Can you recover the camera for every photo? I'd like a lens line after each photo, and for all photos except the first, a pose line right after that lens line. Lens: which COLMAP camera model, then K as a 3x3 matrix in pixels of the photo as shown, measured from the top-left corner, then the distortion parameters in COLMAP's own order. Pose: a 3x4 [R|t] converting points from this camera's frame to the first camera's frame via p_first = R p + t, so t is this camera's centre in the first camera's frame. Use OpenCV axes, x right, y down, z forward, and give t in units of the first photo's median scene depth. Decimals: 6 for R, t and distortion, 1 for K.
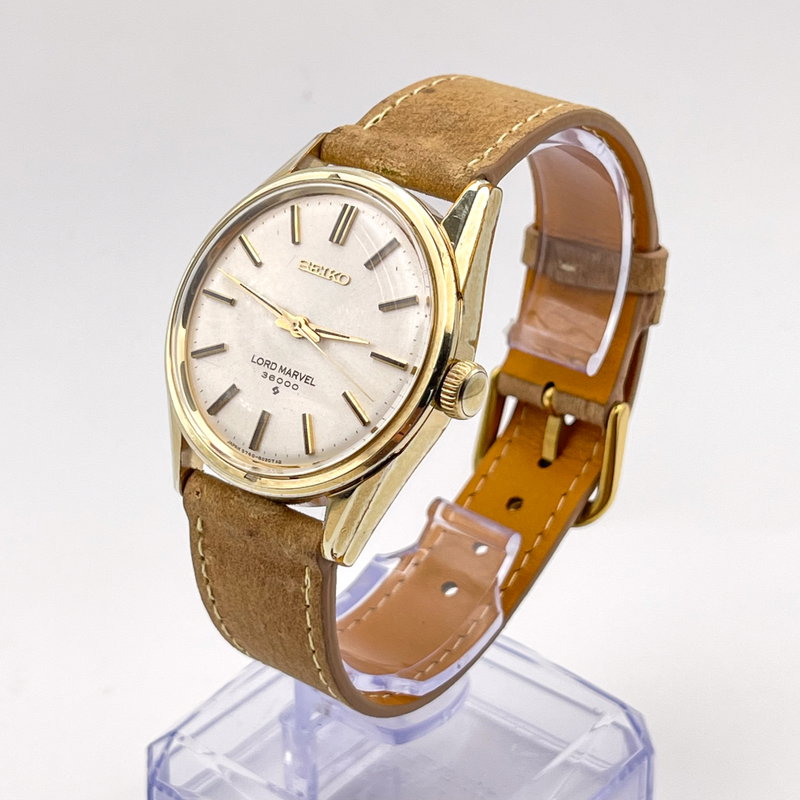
lens RADIAL K [[2011.1, 0, 400.7], [0, 2011.1, 399.9], [0, 0, 1]] dist [0.383089, 0.000000]
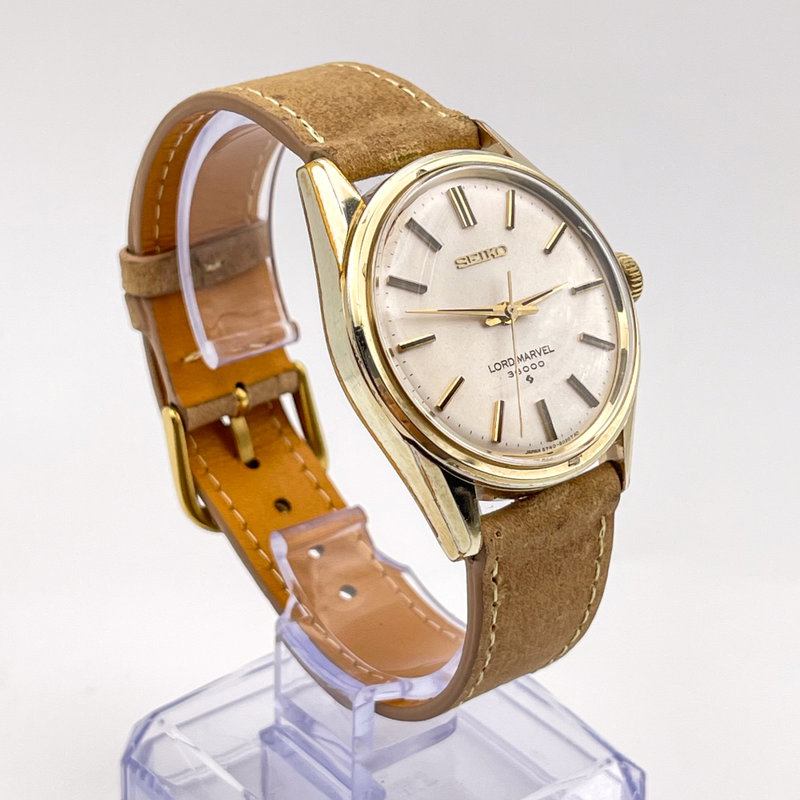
lens RADIAL K [[2011.1, 0, 400.4], [0, 2011.1, 400.1], [0, 0, 1]] dist [0.383089, 0.000000]
pose [[0.223068, -0.436963, 0.871381, -0.896128], [0.454996, 0.837228, 0.303360, -0.308623], [-0.862102, 0.328805, 0.385575, 0.663641]]
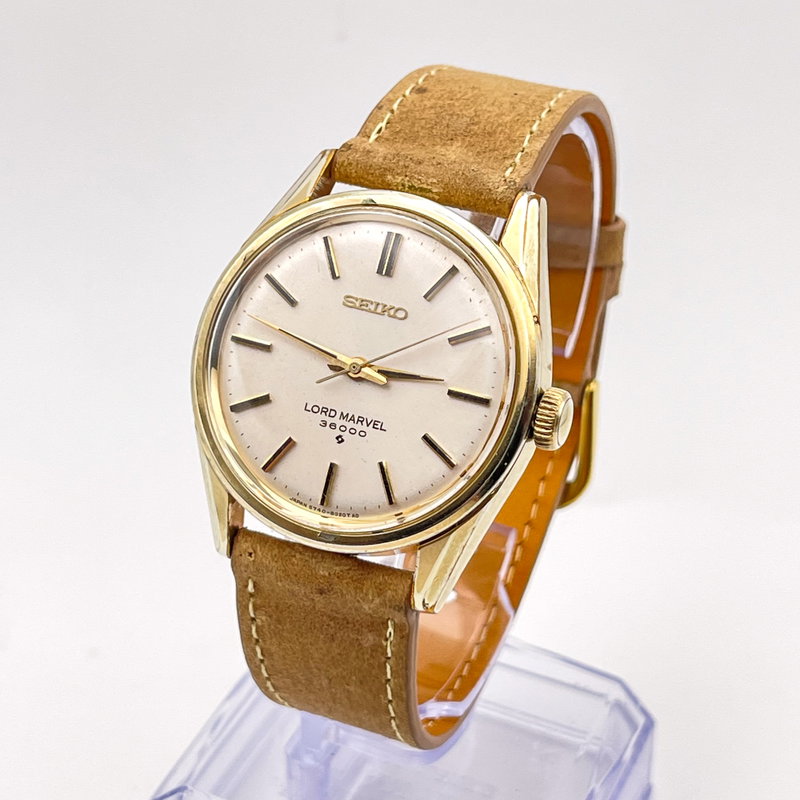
lens RADIAL K [[2011.1, 0, 399.4], [0, 2011.1, 400.5], [0, 0, 1]] dist [0.383089, 0.000000]
pose [[0.964942, -0.126125, 0.230171, -0.240299], [0.108388, 0.990189, 0.088193, -0.098626], [-0.239036, -0.060154, 0.969146, 0.088915]]
